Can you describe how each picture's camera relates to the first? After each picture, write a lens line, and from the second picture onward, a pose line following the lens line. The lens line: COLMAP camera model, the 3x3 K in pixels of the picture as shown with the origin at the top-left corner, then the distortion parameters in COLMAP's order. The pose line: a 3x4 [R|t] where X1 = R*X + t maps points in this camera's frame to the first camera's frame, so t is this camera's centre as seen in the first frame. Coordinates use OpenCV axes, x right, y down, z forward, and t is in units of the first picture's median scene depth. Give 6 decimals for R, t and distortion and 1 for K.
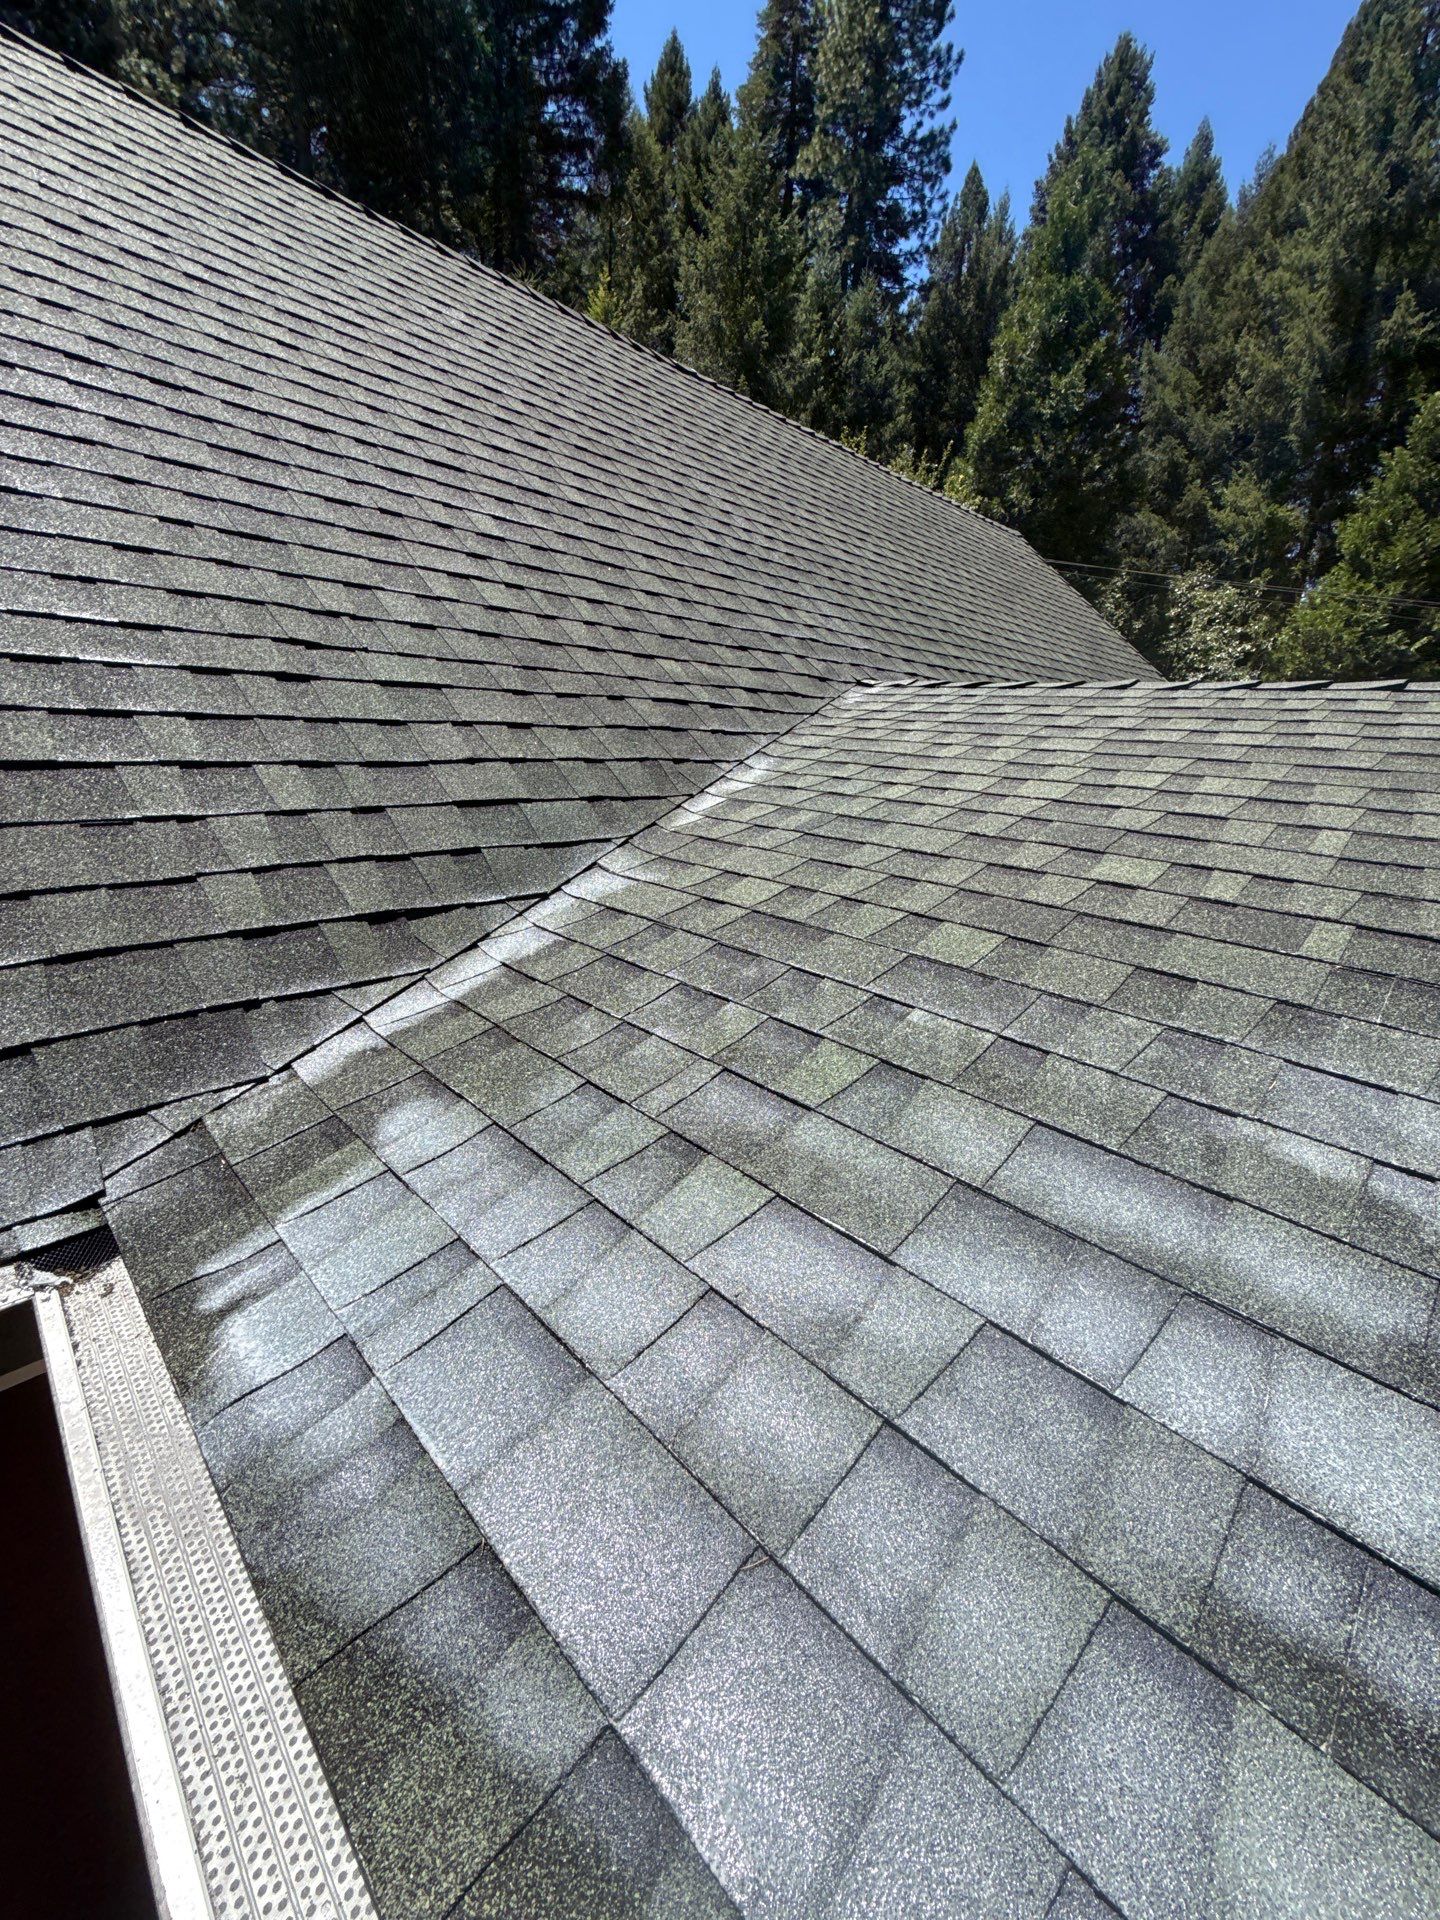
lens RADIAL K [[766.3, 0, 740.1], [0, 766.3, 953.7], [0, 0, 1]] dist [-0.001886, 0.000443]
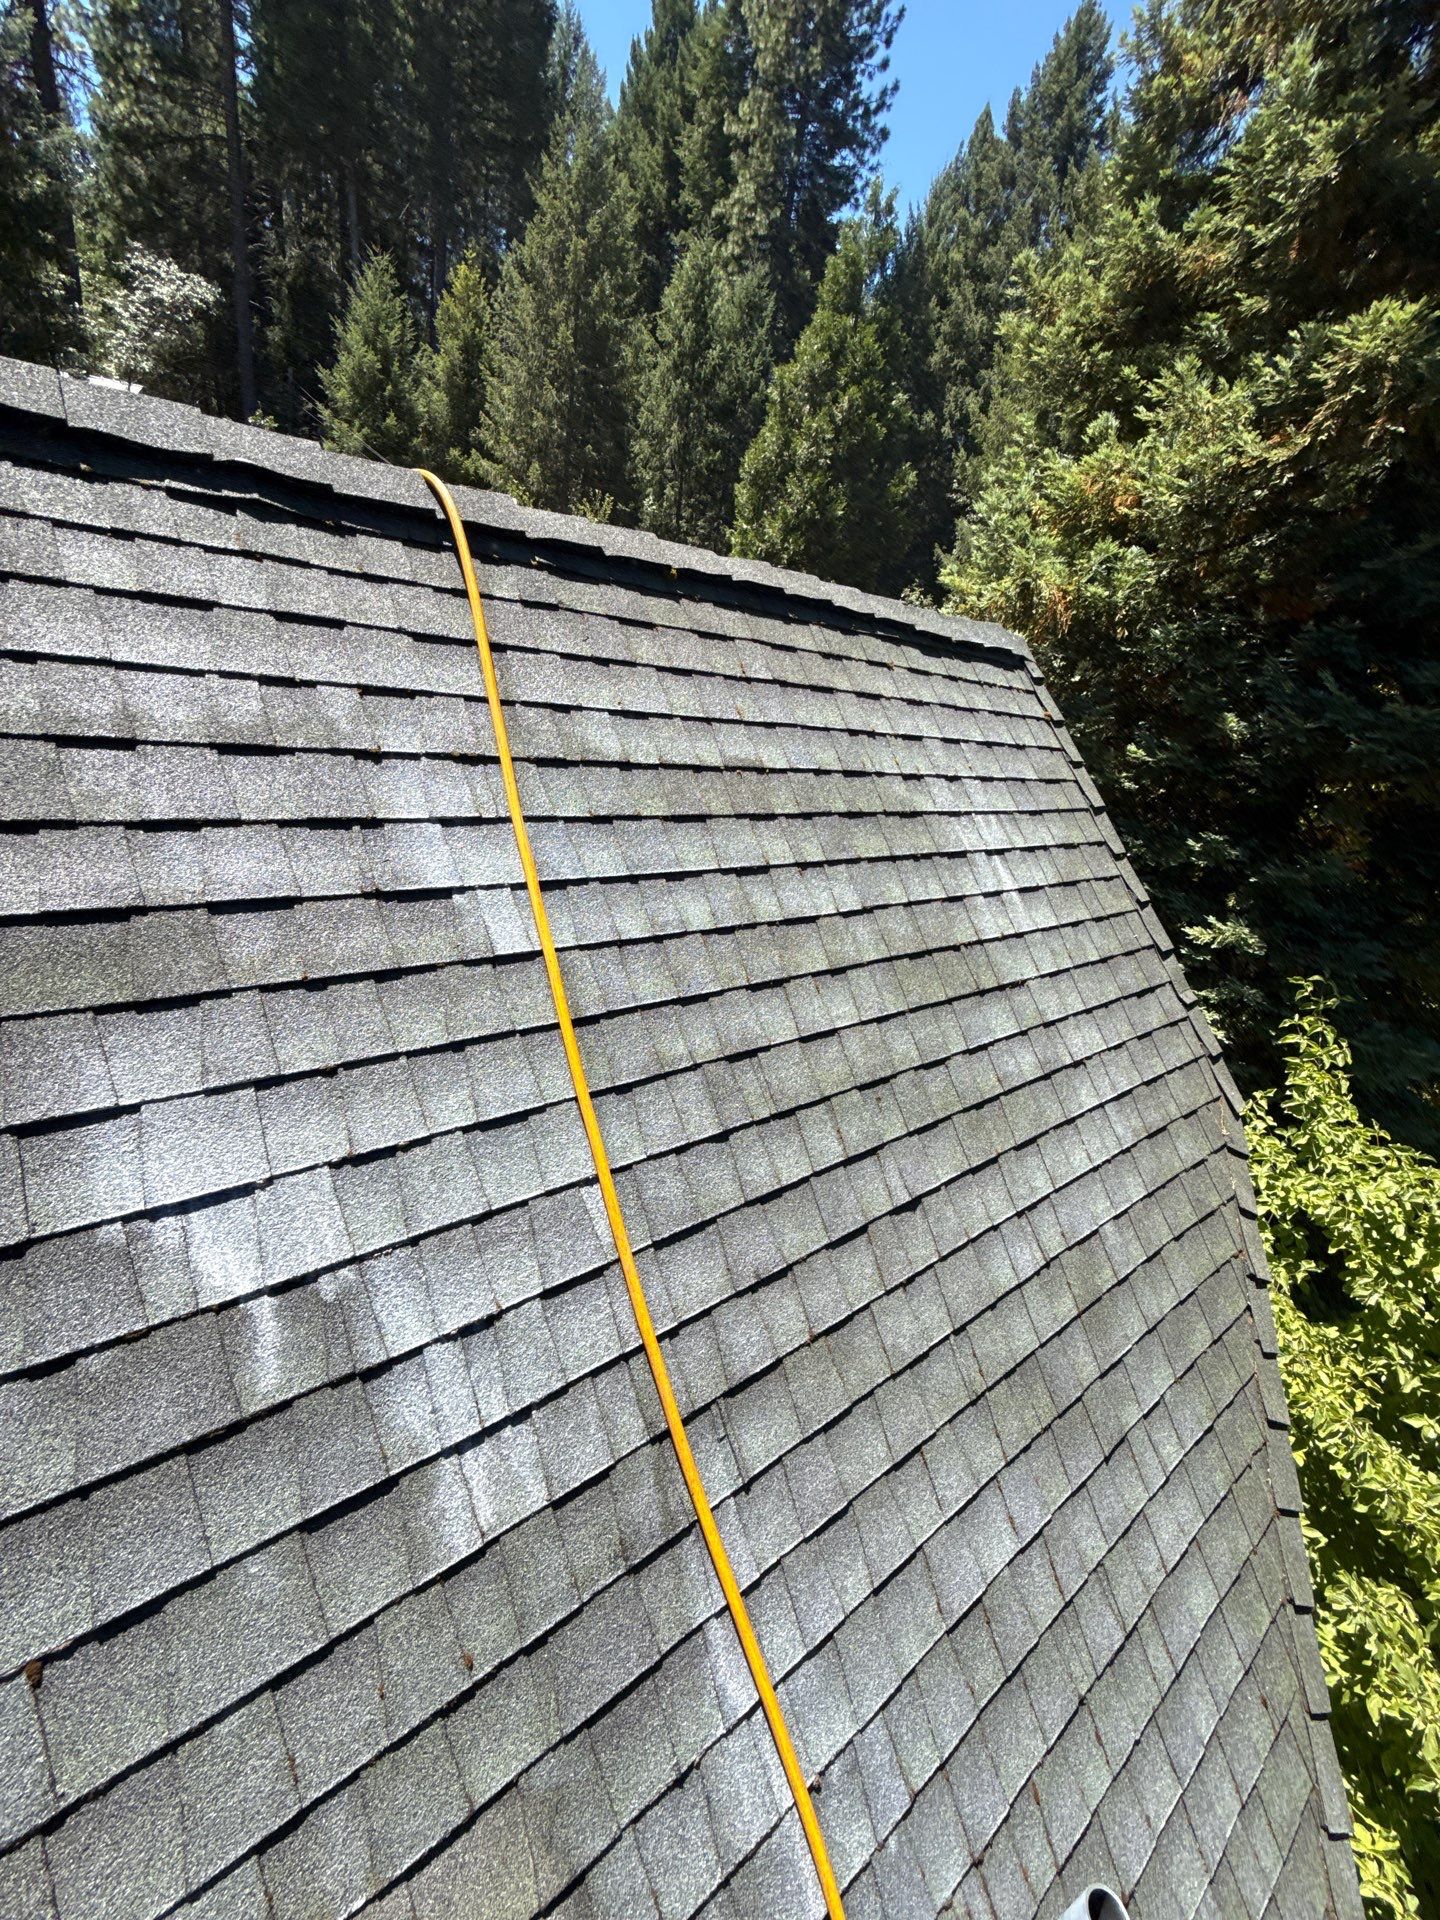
lens RADIAL K [[766.3, 0, 712.1], [0, 766.3, 946.2], [0, 0, 1]] dist [-0.001886, 0.000443]
pose [[0.984462, 0.147891, -0.094667, 0.403374], [-0.139727, 0.986293, 0.087765, -0.104414], [0.106349, -0.073174, 0.991633, -0.065579]]
